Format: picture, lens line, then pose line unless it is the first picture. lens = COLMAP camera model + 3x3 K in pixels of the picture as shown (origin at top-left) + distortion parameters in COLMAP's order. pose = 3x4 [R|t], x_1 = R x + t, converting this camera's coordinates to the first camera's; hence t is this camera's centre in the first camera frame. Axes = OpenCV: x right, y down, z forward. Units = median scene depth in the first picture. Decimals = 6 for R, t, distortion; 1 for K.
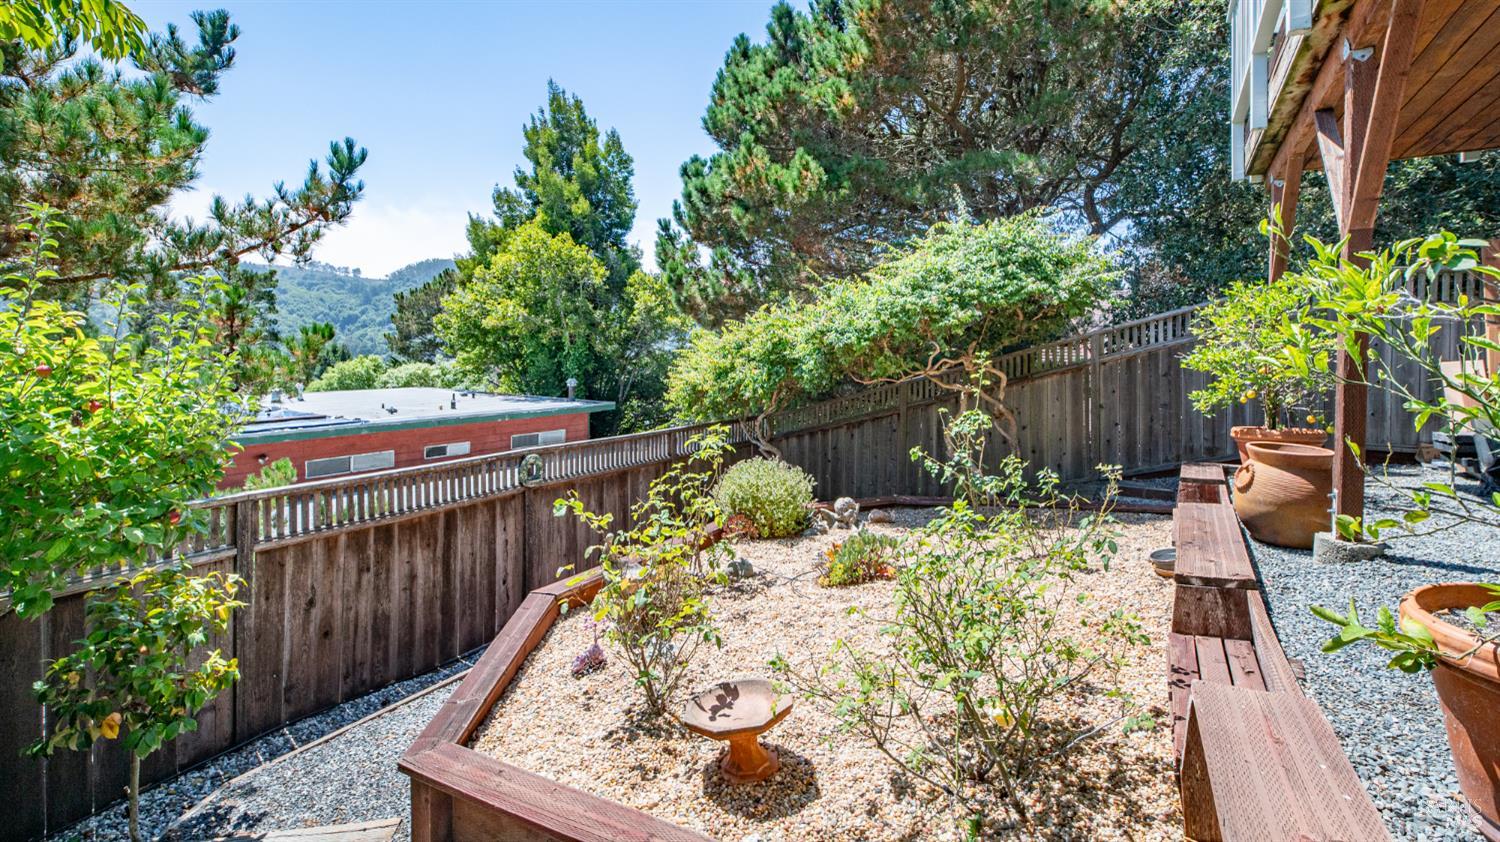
lens RADIAL K [[673.3, 0, 746.0], [0, 673.3, 358.2], [0, 0, 1]] dist [0.002267, -0.001541]
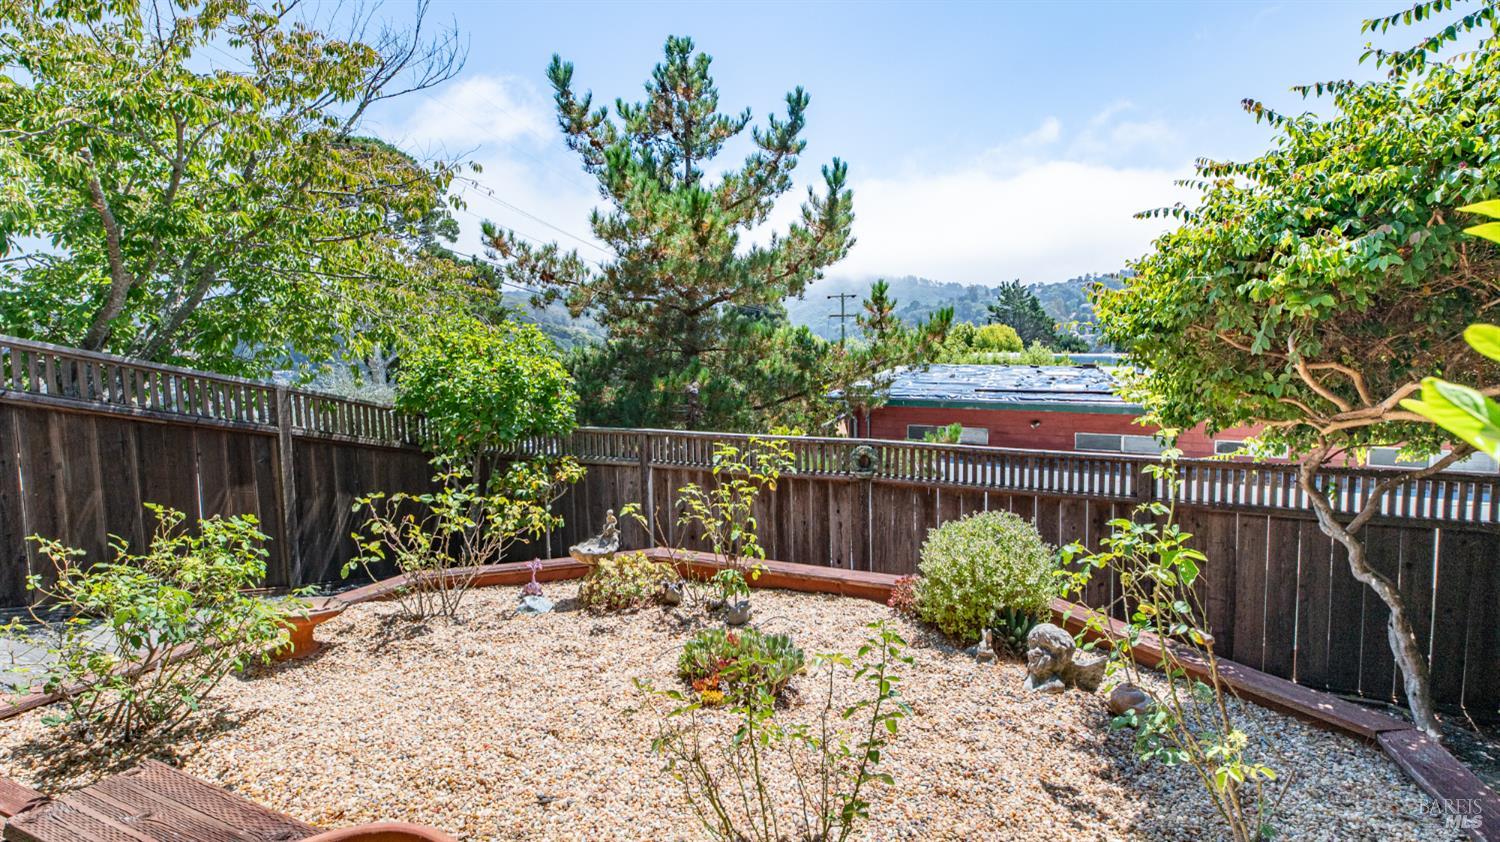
lens RADIAL K [[673.3, 0, 737.9], [0, 673.3, 368.9], [0, 0, 1]] dist [0.002267, -0.001541]
pose [[0.175011, 0.060664, -0.982696, 0.186453], [0.004249, 0.998044, 0.062368, -0.009380], [0.984557, -0.015091, 0.174411, 0.201180]]
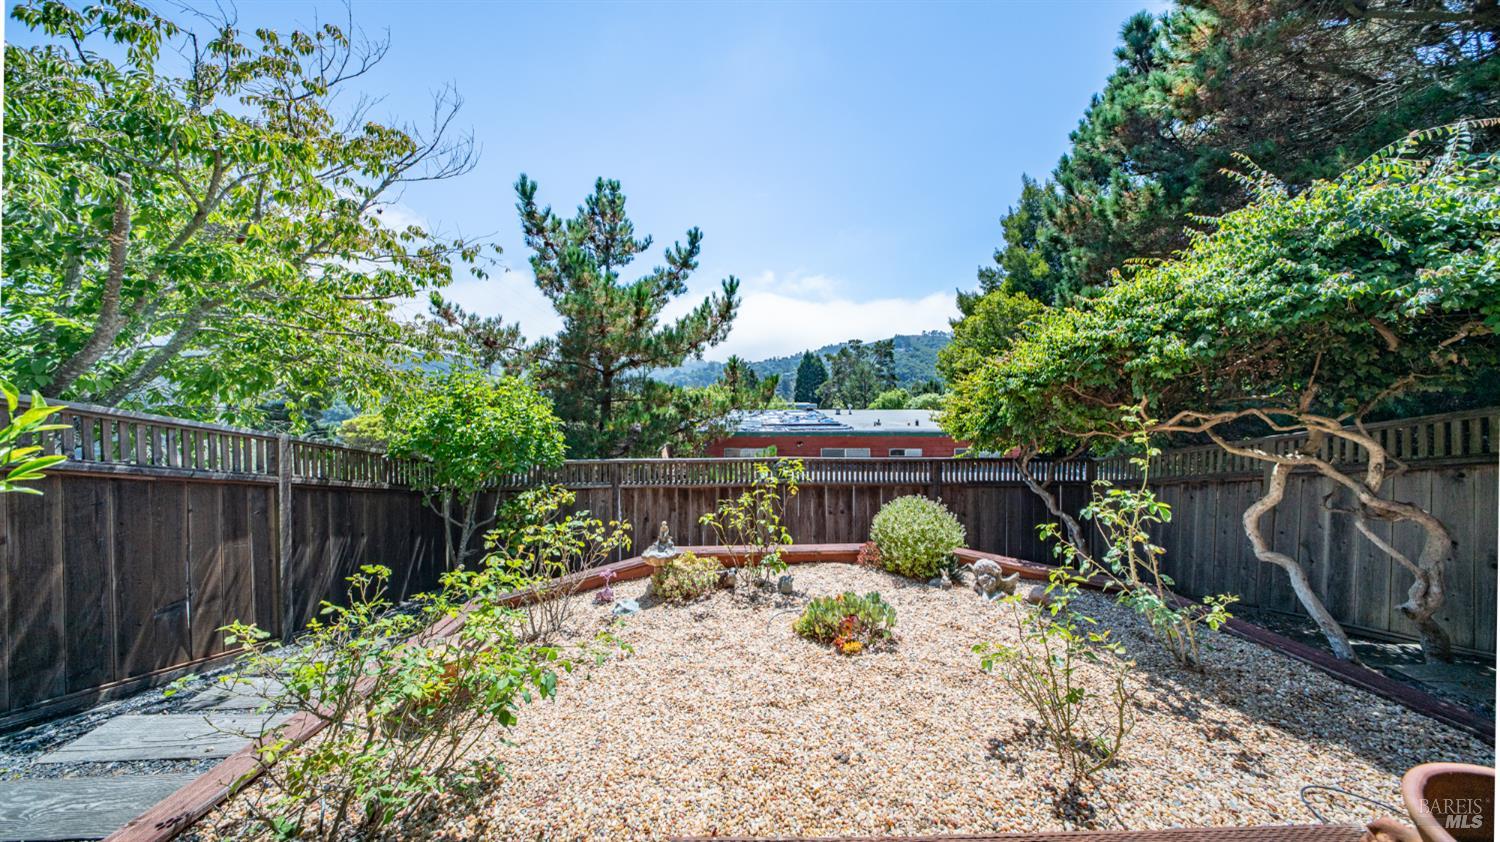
lens RADIAL K [[439.8, 0, 744.8], [0, 439.8, 384.3], [0, 0, 1]] dist [-0.004390, -0.000418]
pose [[0.553888, -0.001603, -0.832589, 0.138857], [-0.005647, 0.999968, -0.005682, -0.007165], [0.832572, 0.007849, 0.553862, 0.120615]]
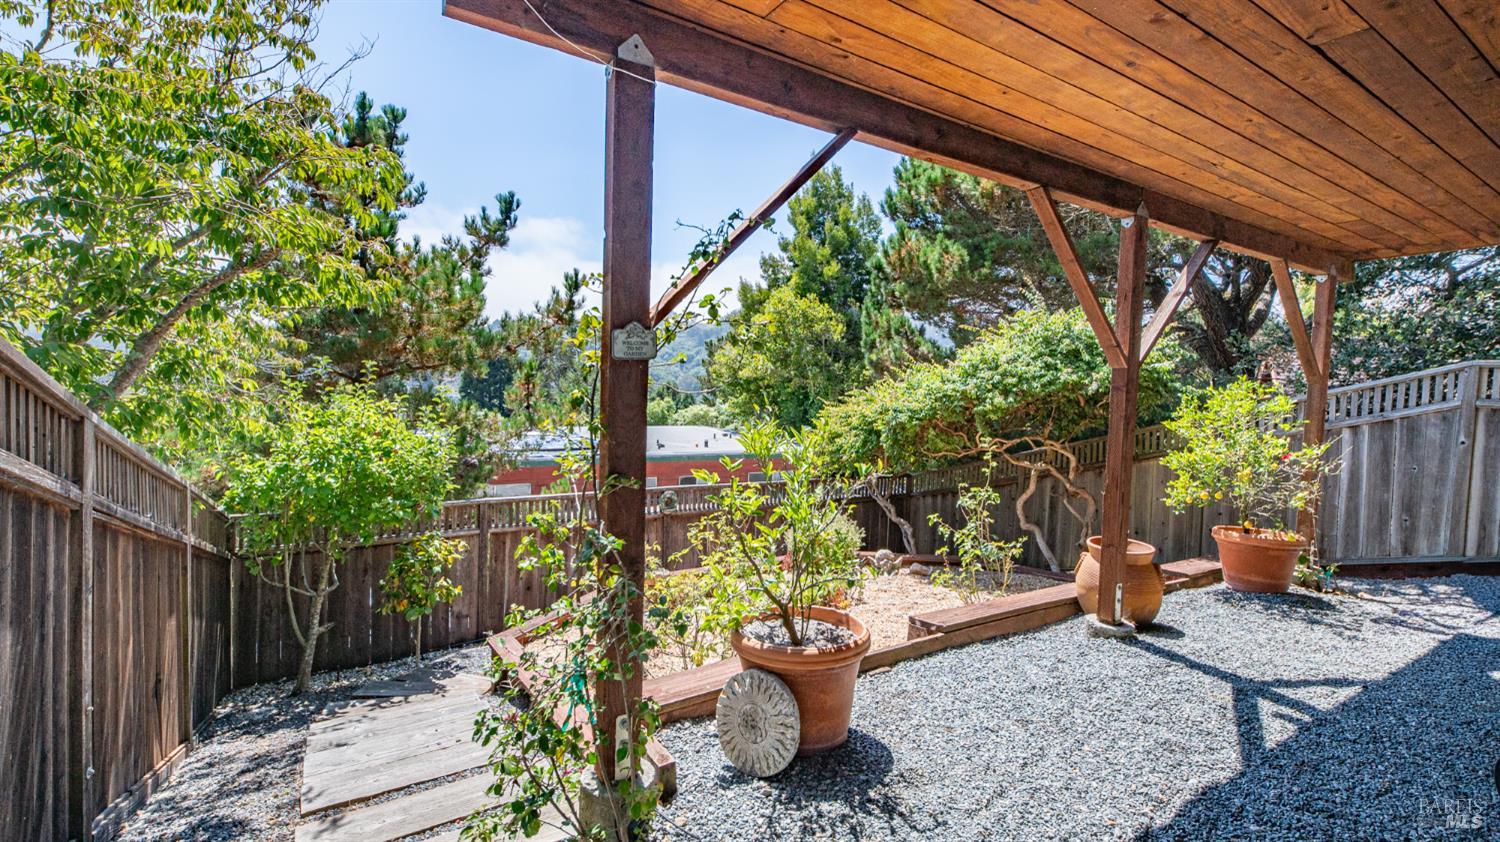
lens RADIAL K [[673.3, 0, 746.5], [0, 673.3, 418.2], [0, 0, 1]] dist [0.002267, -0.001541]
pose [[0.901332, 0.042591, -0.431031, 0.131985], [-0.029618, 0.998885, 0.036767, -0.020118], [0.432116, -0.020373, 0.901588, -0.059719]]
